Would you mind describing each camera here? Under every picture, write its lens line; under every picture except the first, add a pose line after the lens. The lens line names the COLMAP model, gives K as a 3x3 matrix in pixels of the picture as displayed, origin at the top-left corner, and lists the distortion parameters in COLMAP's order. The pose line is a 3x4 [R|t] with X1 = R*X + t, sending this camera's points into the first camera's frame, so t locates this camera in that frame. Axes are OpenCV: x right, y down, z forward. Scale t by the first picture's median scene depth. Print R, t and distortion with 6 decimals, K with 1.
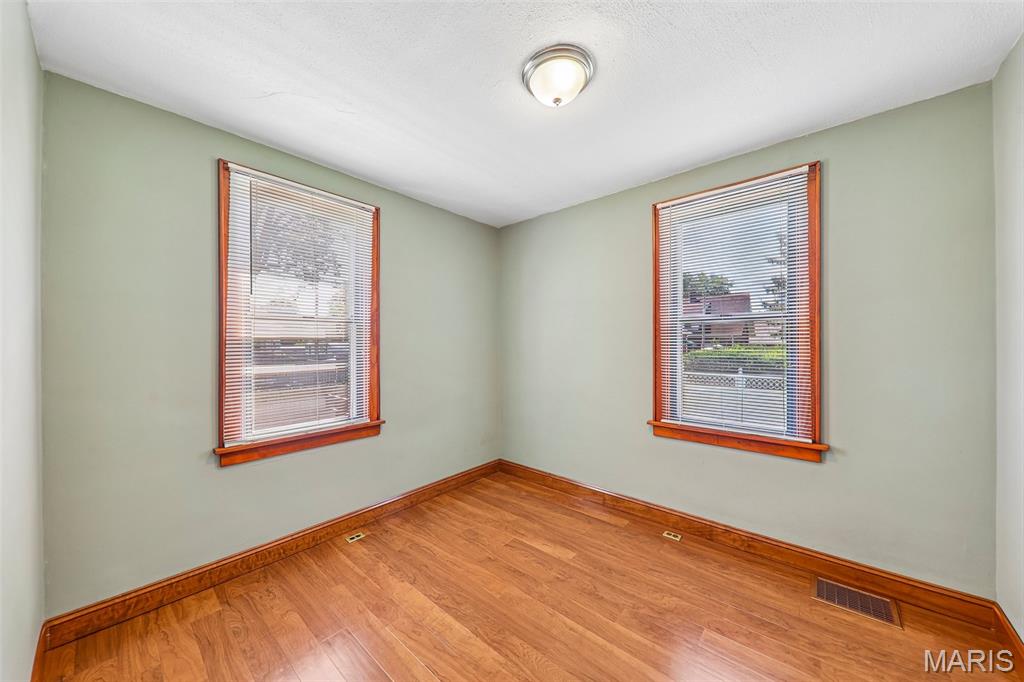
lens RADIAL K [[352.6, 0, 512.8], [0, 352.6, 345.7], [0, 0, 1]] dist [0.002193, -0.001643]
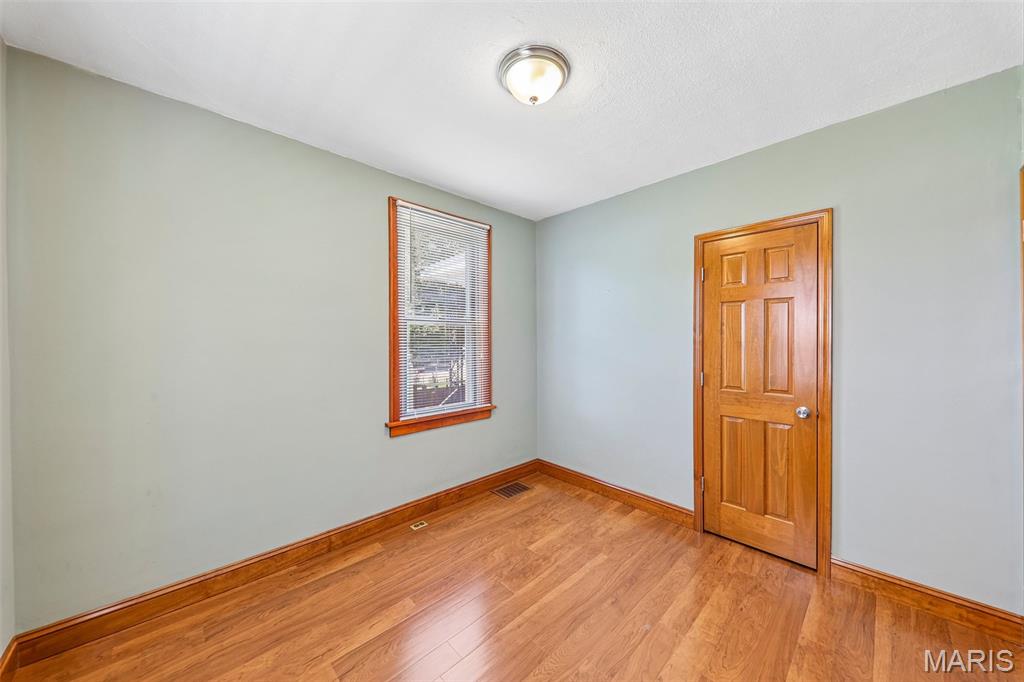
lens RADIAL K [[352.6, 0, 516.5], [0, 352.6, 339.8], [0, 0, 1]] dist [0.002193, -0.001643]
pose [[0.085796, 0.001515, 0.996312, -0.579751], [0.006227, 0.999978, -0.002057, -0.008074], [-0.996293, 0.006381, 0.085785, 0.634085]]
